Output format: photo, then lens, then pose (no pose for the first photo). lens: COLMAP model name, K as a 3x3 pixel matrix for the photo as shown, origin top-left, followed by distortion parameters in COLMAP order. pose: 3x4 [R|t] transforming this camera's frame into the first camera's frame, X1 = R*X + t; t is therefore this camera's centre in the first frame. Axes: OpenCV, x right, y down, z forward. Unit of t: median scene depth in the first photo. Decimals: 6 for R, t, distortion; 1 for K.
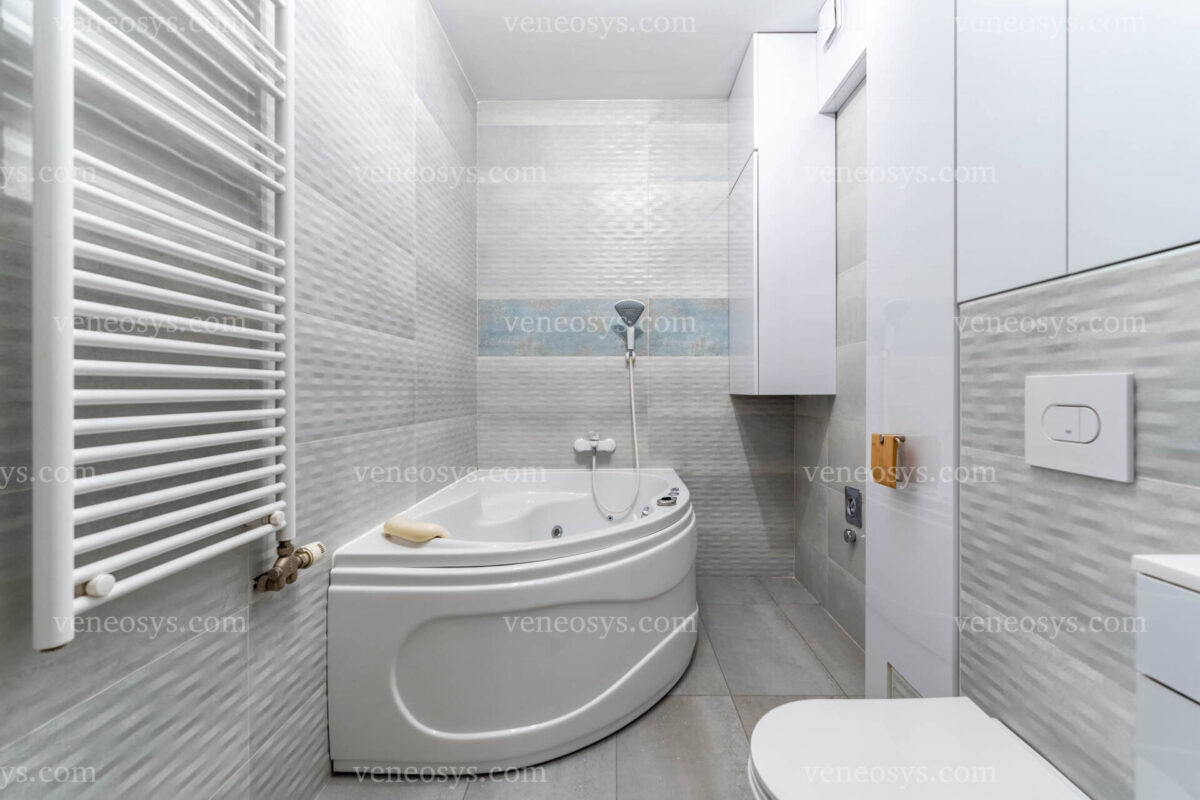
lens RADIAL K [[552.0, 0, 600.0], [0, 552.0, 400.0], [0, 0, 1]] dist [0.002285, -0.000244]
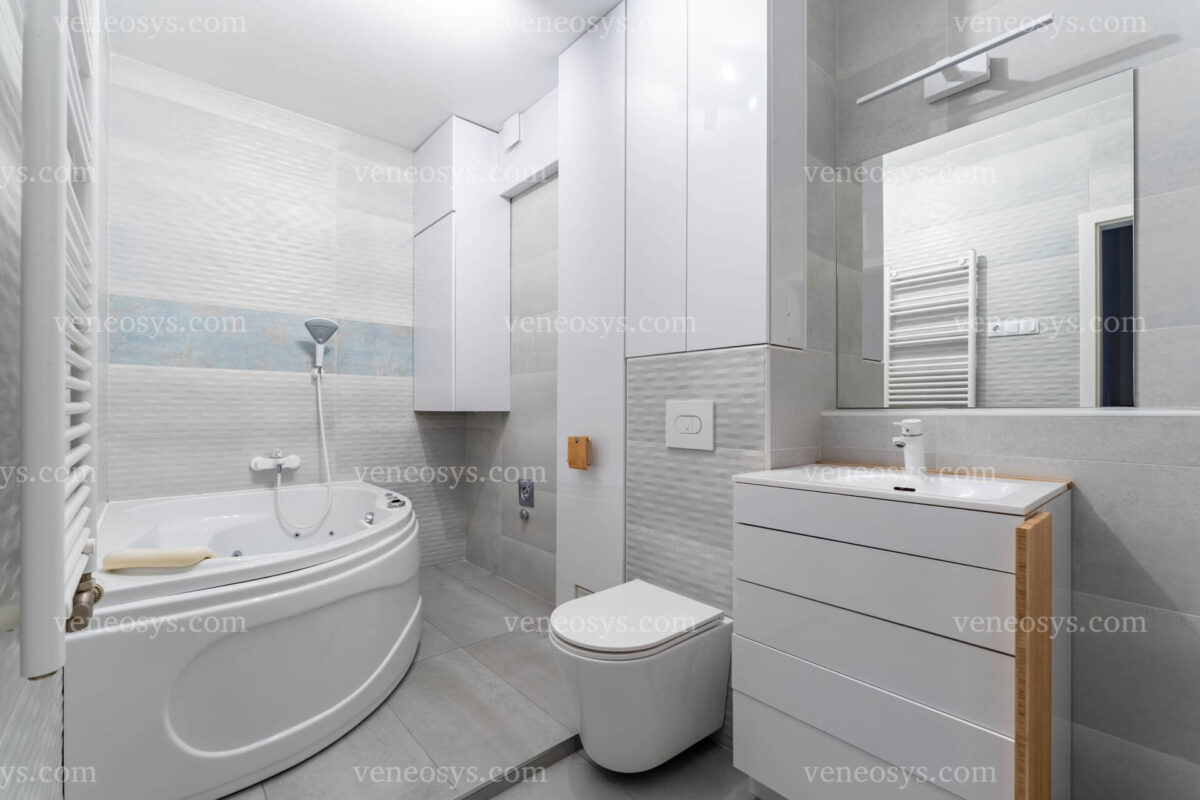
lens RADIAL K [[525.5, 0, 599.9], [0, 525.5, 424.4], [0, 0, 1]] dist [-0.001067, -0.000113]
pose [[0.745859, -0.013992, 0.665957, -0.204750], [0.005005, 0.999869, 0.015402, 0.002969], [-0.666085, -0.008155, 0.745831, -0.069359]]
